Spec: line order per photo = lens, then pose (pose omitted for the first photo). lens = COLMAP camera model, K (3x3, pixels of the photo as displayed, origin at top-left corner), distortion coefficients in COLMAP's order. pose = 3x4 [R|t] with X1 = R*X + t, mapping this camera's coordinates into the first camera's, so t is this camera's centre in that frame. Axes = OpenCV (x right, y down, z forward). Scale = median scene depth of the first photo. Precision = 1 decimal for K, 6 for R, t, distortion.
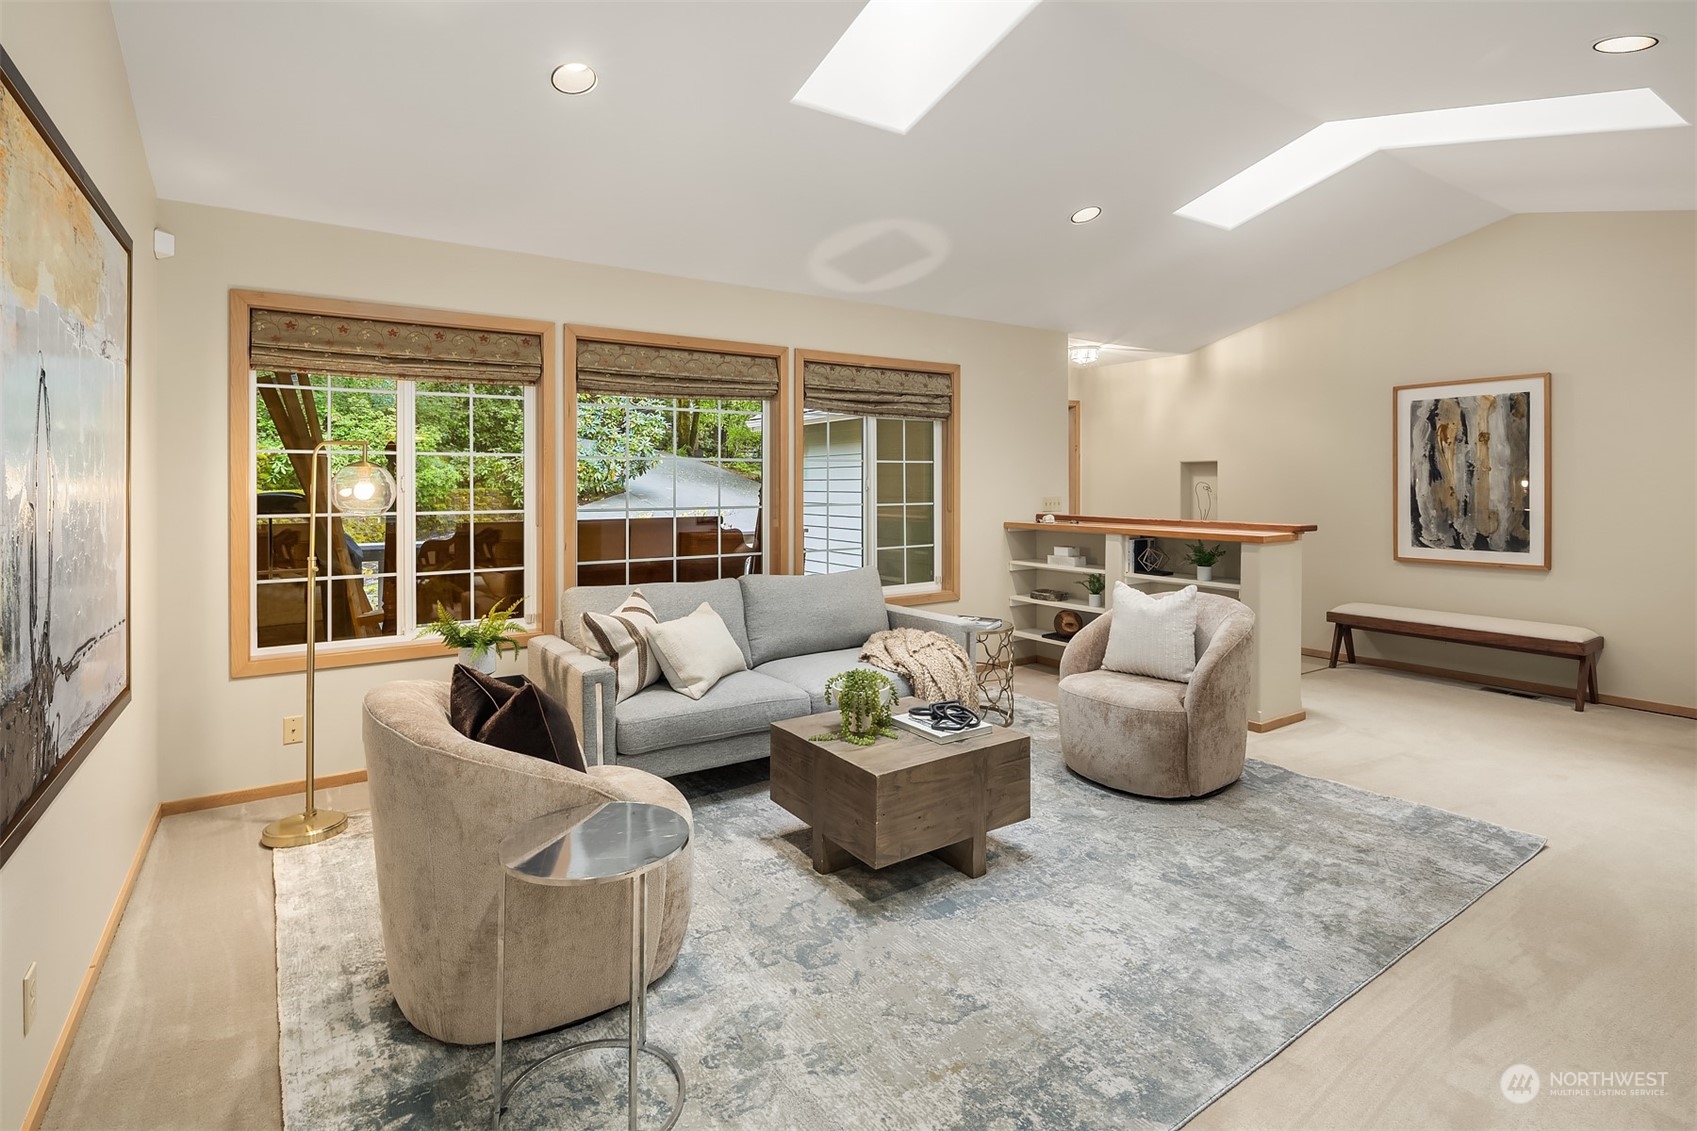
lens RADIAL K [[830.2, 0, 859.7], [0, 830.2, 492.1], [0, 0, 1]] dist [-0.000942, -0.000234]
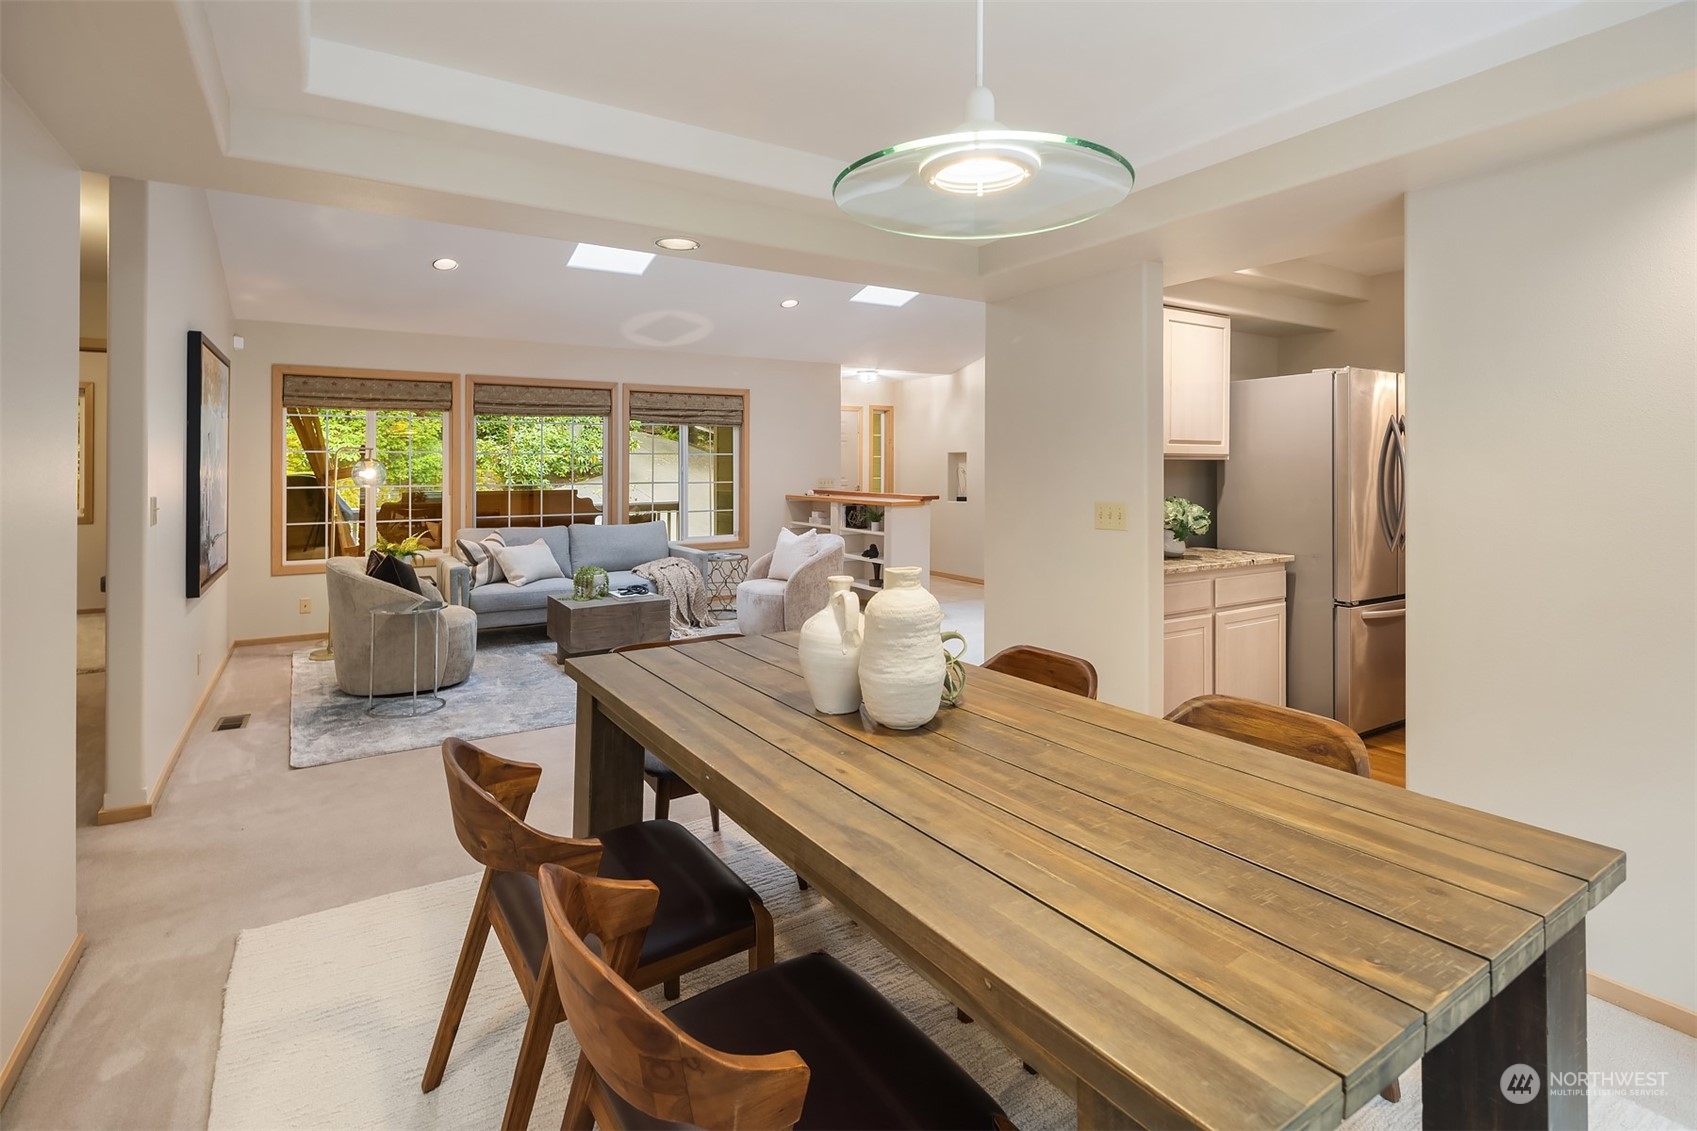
lens RADIAL K [[812.4, 0, 849.2], [0, 812.4, 468.2], [0, 0, 1]] dist [-0.000731, -0.000116]
pose [[0.999590, 0.000640, -0.028621, 0.473718], [-0.000815, 0.999981, -0.006127, -0.003620], [0.028616, 0.006148, 0.999572, -0.632270]]
